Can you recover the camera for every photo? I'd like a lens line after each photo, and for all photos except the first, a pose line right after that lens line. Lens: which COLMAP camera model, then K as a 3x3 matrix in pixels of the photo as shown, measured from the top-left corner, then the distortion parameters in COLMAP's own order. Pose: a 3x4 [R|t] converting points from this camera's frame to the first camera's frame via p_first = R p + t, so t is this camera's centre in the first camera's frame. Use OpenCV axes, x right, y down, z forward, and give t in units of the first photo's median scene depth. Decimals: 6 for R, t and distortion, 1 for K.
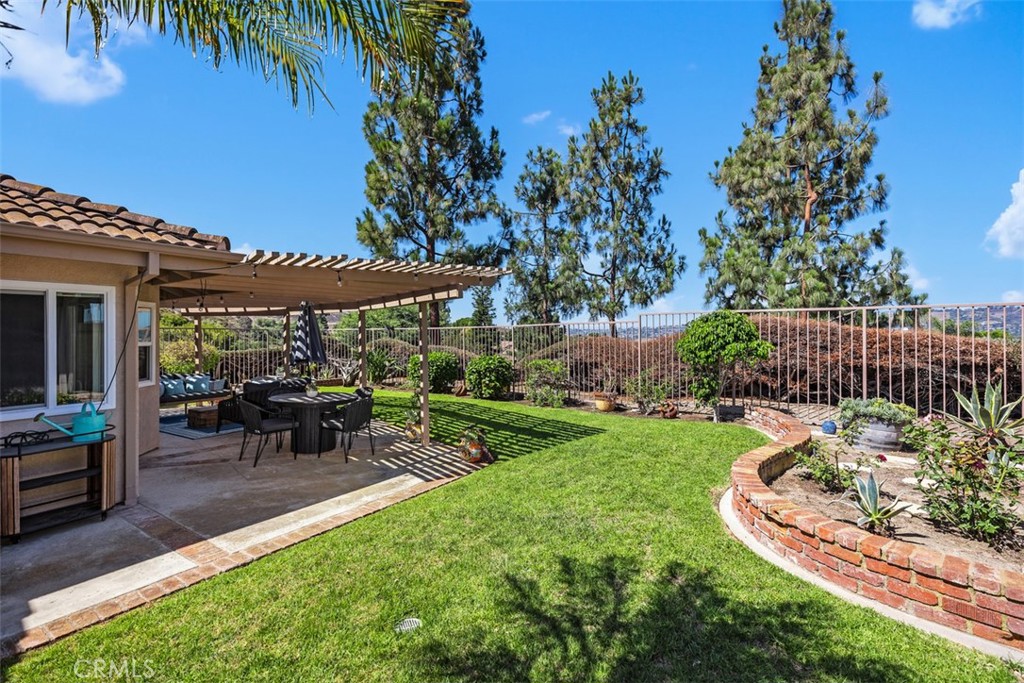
lens RADIAL K [[464.2, 0, 508.5], [0, 464.2, 332.5], [0, 0, 1]] dist [0.008419, -0.001377]
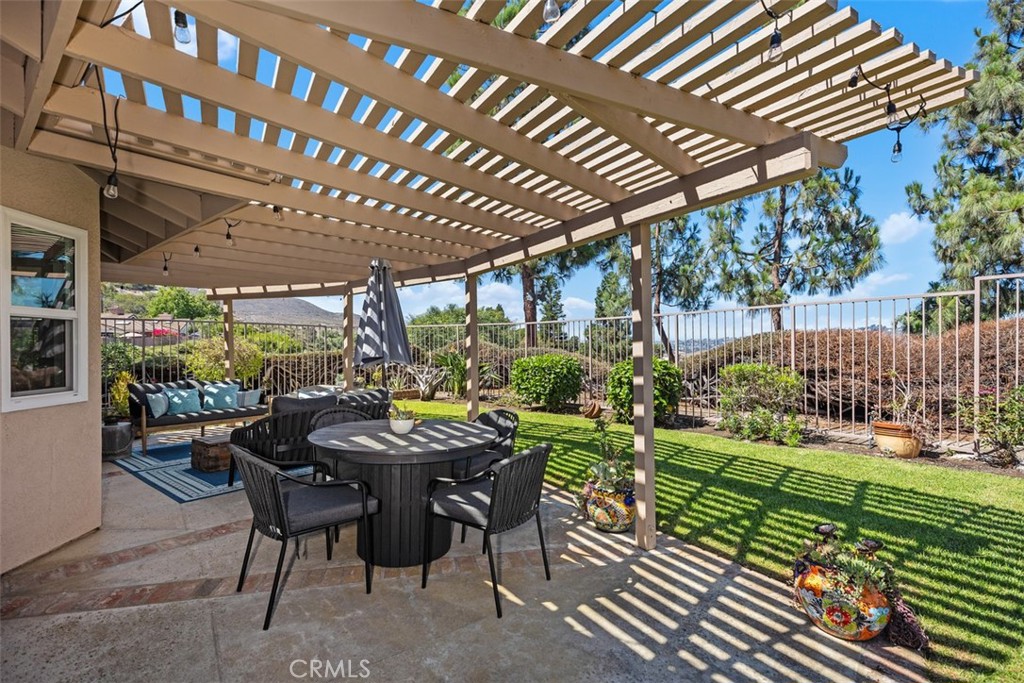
lens RADIAL K [[464.2, 0, 514.5], [0, 464.2, 348.4], [0, 0, 1]] dist [0.008419, -0.001377]
pose [[0.994734, 0.002560, -0.102462, -0.182165], [-0.001670, 0.999960, 0.008768, 0.035586], [0.102481, -0.008551, 0.994698, 0.383797]]
